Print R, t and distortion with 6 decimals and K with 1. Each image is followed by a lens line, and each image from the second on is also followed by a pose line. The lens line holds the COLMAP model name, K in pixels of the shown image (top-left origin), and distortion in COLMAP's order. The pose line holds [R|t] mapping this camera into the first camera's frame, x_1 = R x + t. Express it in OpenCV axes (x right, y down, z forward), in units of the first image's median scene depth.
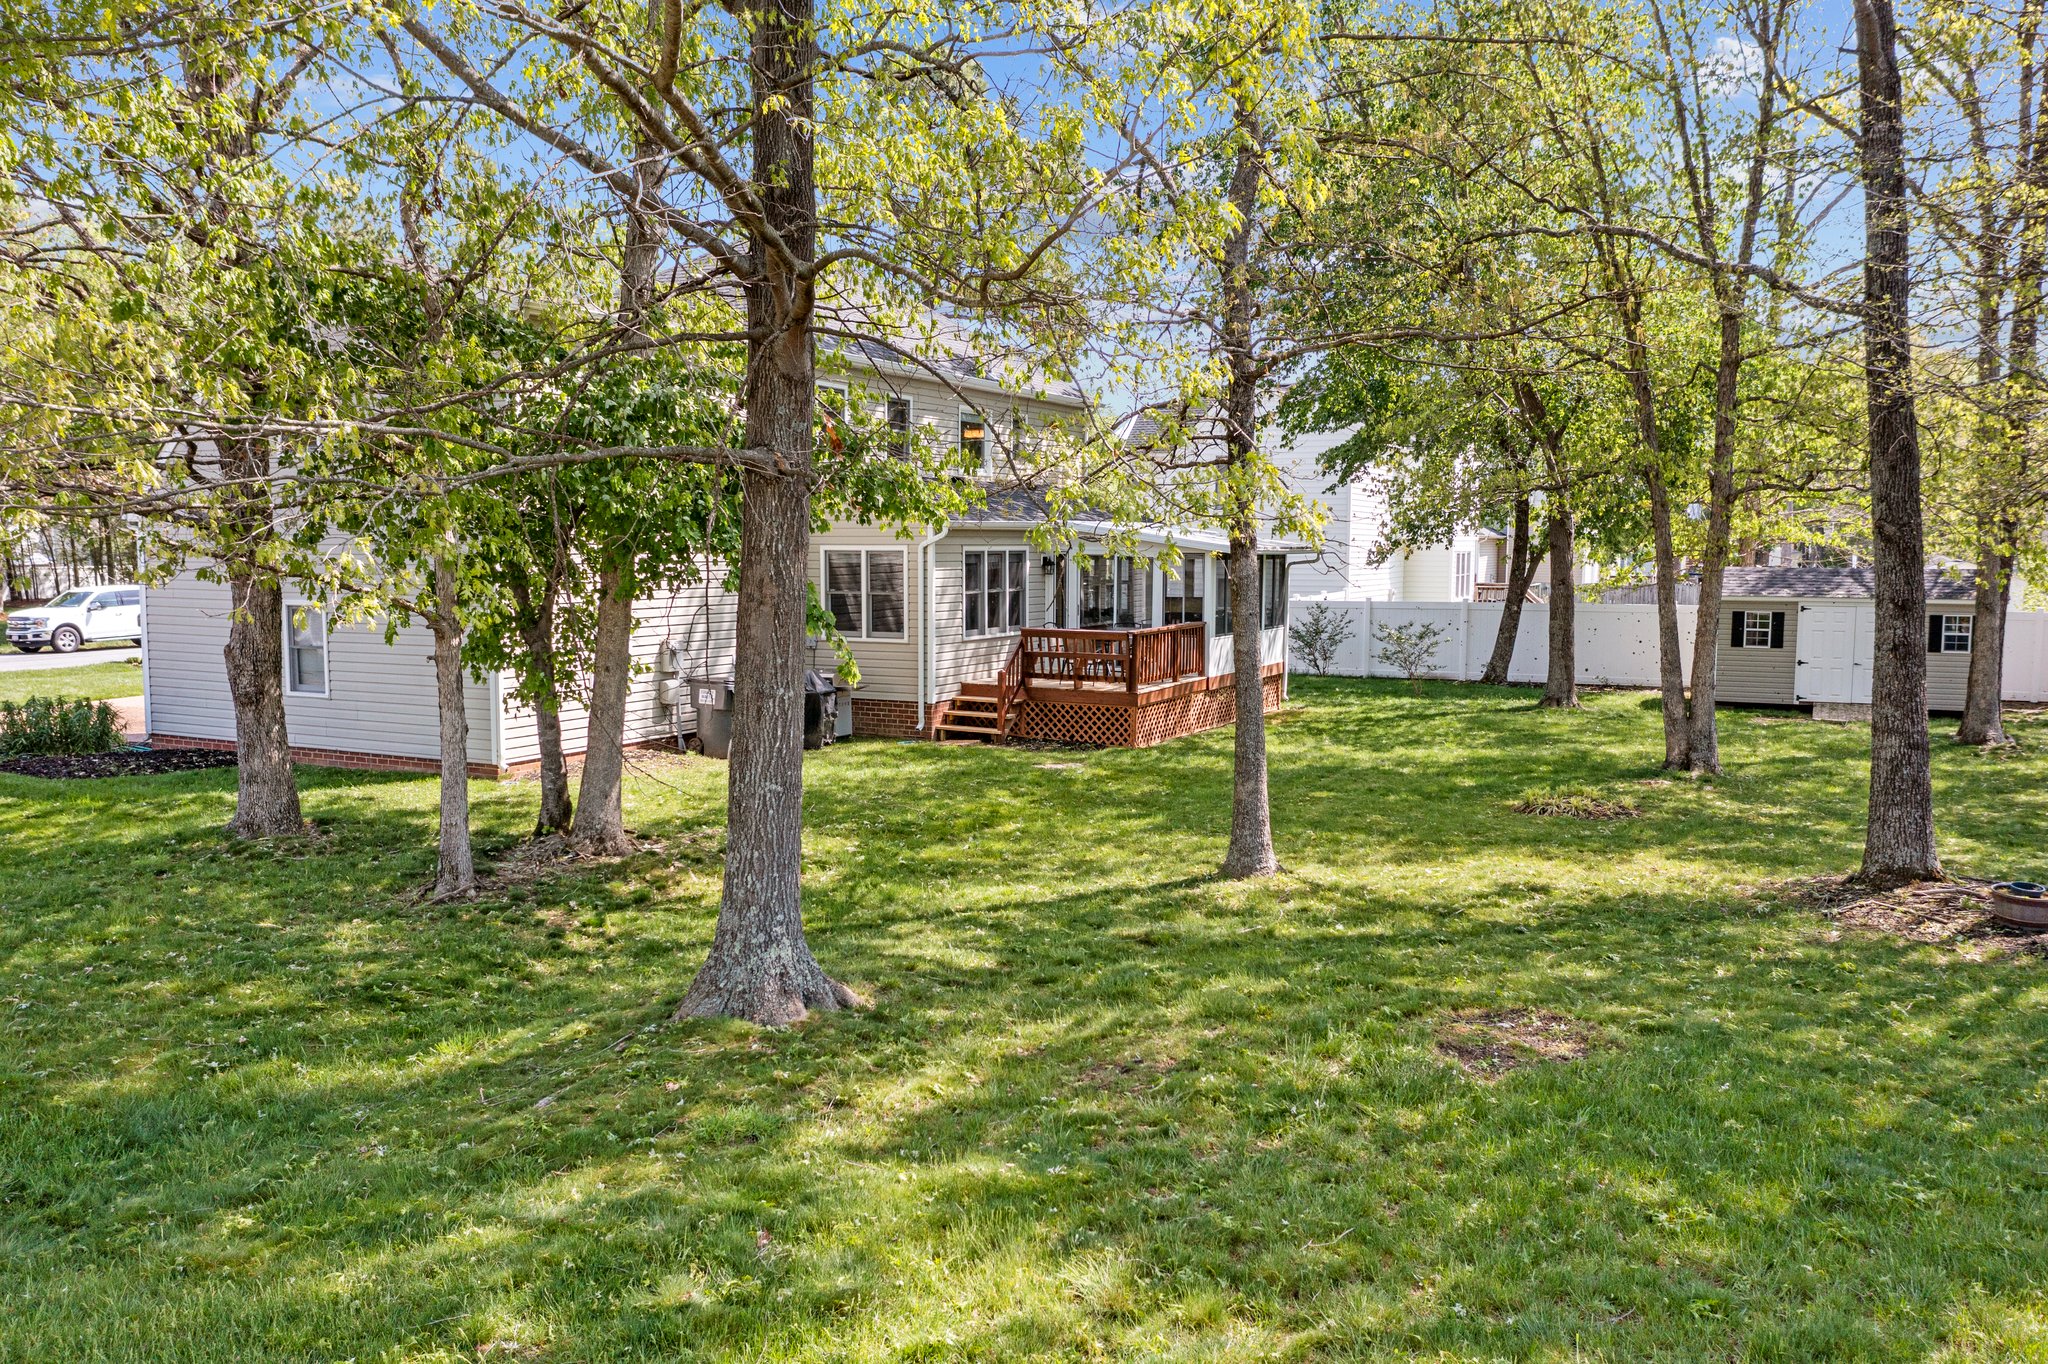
lens RADIAL K [[1617.9, 0, 1024.0], [0, 1617.9, 682.0], [0, 0, 1]] dist [-0.022377, 0.006331]
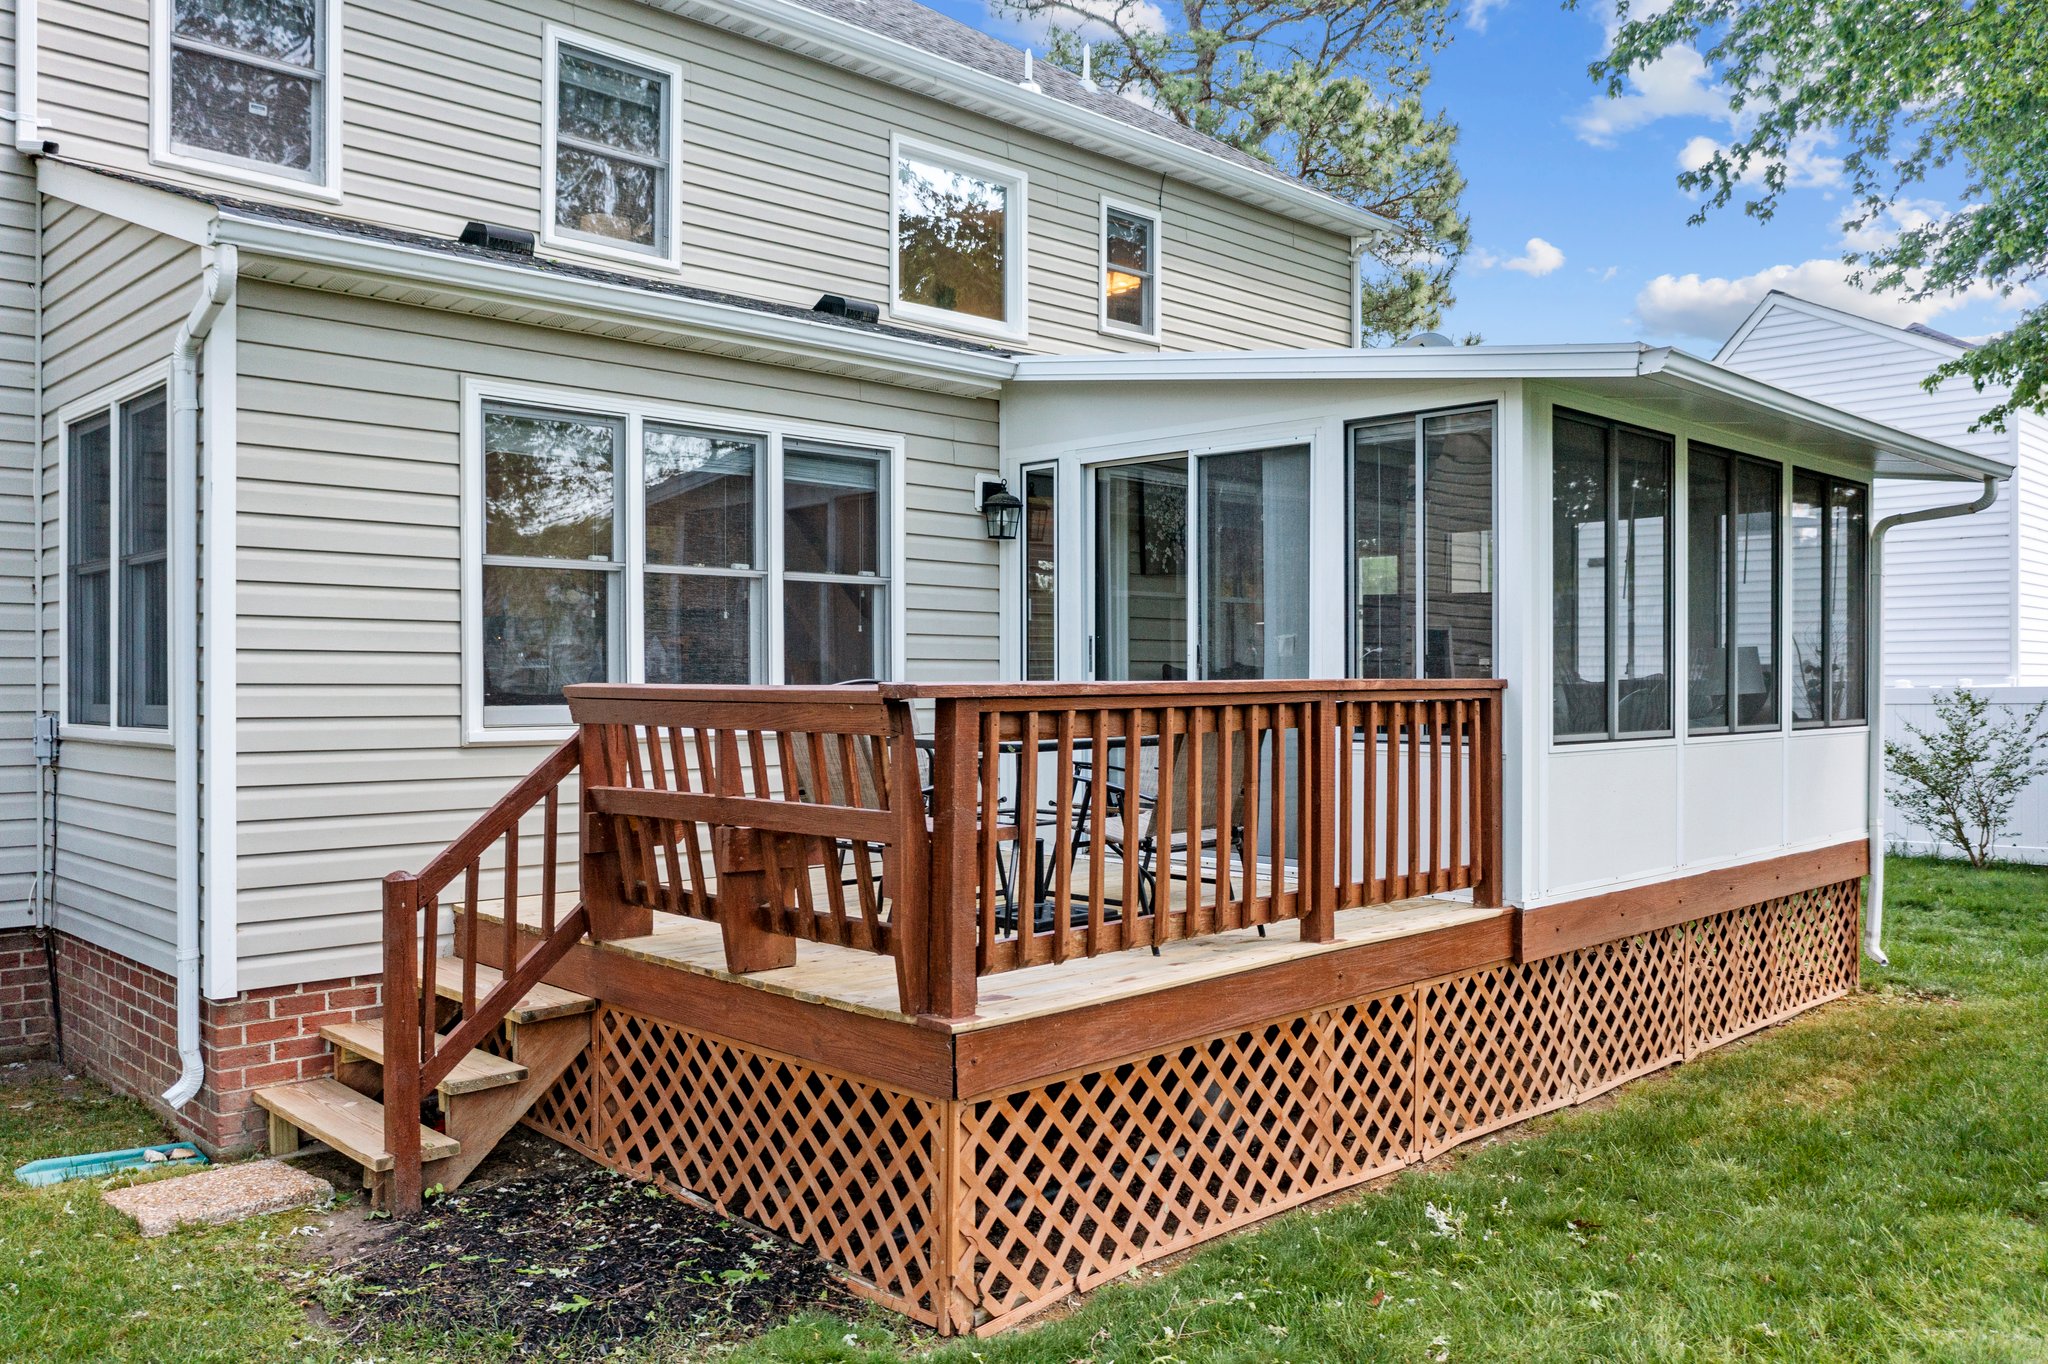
lens RADIAL K [[1617.9, 0, 1024.0], [0, 1617.9, 682.0], [0, 0, 1]] dist [-0.022377, 0.006331]
pose [[0.944887, -0.002212, -0.327388, 0.107512], [-0.025428, 0.996461, -0.080122, -0.013610], [0.326407, 0.084031, 0.941487, 0.643738]]
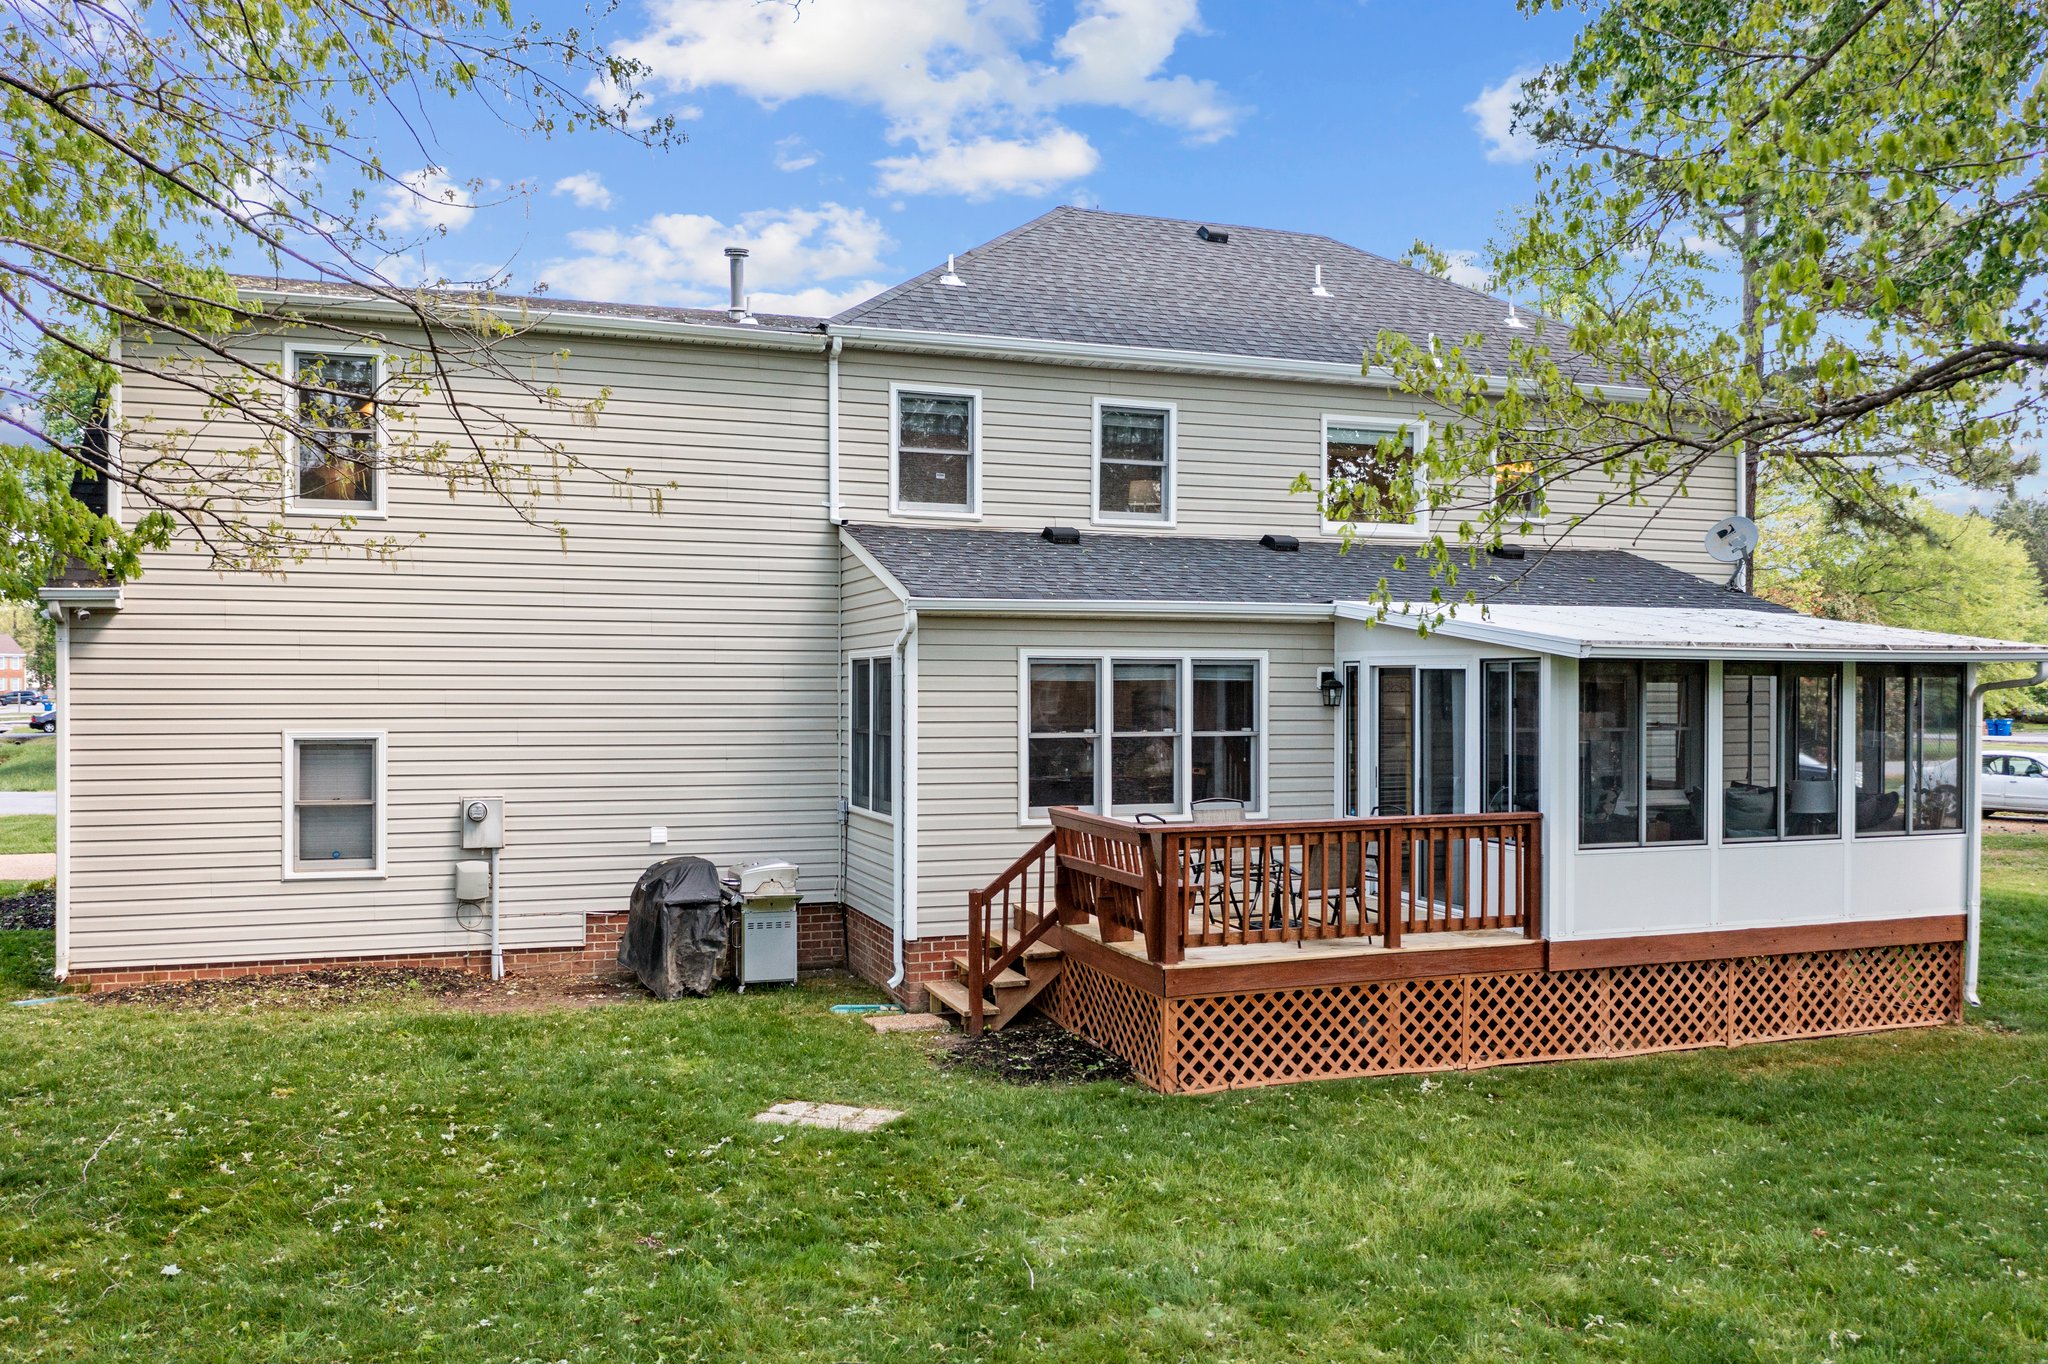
lens RADIAL K [[1617.9, 0, 1024.0], [0, 1617.9, 682.0], [0, 0, 1]] dist [-0.022377, 0.006331]
pose [[0.719788, -0.001413, -0.694193, 0.273214], [-0.060222, 0.996101, -0.064471, -0.031300], [0.691577, 0.088211, 0.716896, 0.503818]]
